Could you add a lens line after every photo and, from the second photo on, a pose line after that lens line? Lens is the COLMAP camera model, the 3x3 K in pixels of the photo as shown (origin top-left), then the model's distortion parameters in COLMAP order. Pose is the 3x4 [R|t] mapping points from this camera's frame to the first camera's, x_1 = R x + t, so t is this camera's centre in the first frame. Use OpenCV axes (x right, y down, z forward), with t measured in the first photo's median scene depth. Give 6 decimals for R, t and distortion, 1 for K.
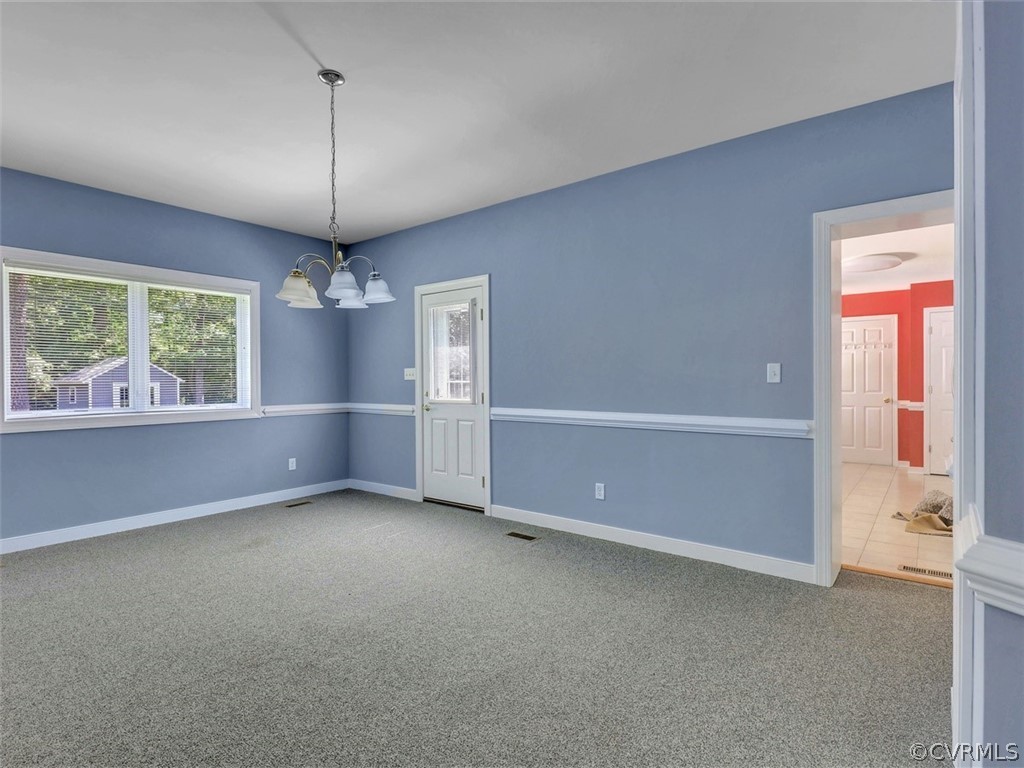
lens RADIAL K [[528.8, 0, 519.0], [0, 528.8, 383.6], [0, 0, 1]] dist [0.012822, -0.005797]
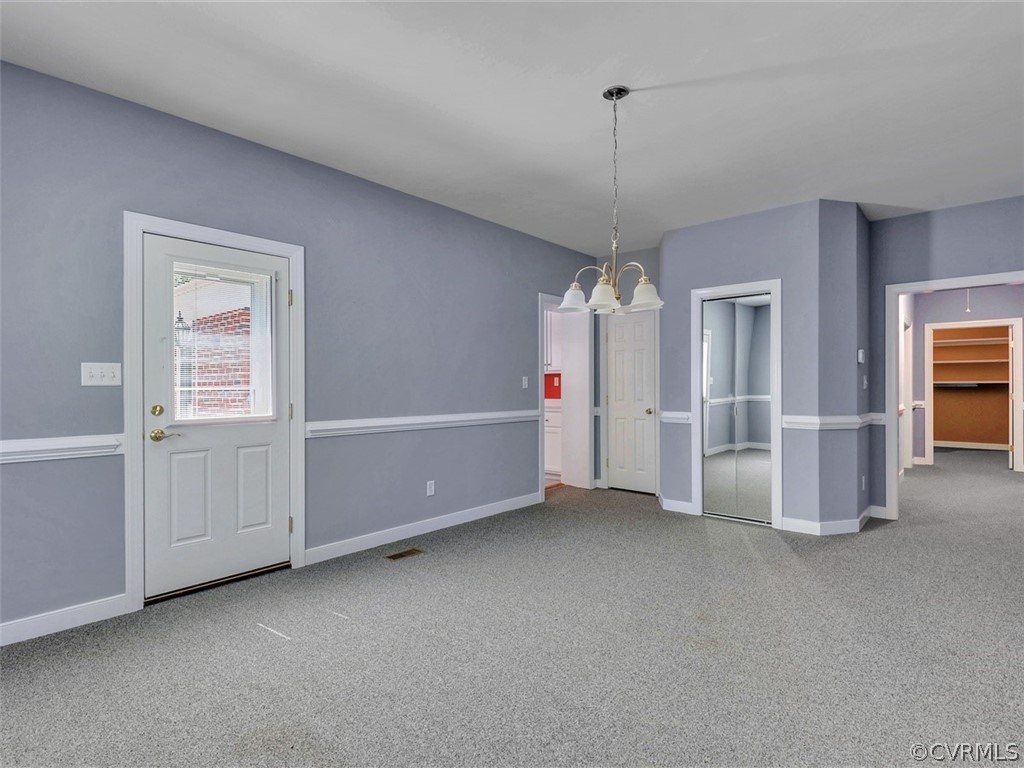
lens RADIAL K [[528.8, 0, 504.9], [0, 528.8, 386.3], [0, 0, 1]] dist [0.012822, -0.005797]
pose [[0.069417, 0.005837, 0.997571, -0.797556], [0.012207, 0.999903, -0.006700, 0.002055], [-0.997513, 0.012643, 0.069339, 0.661555]]
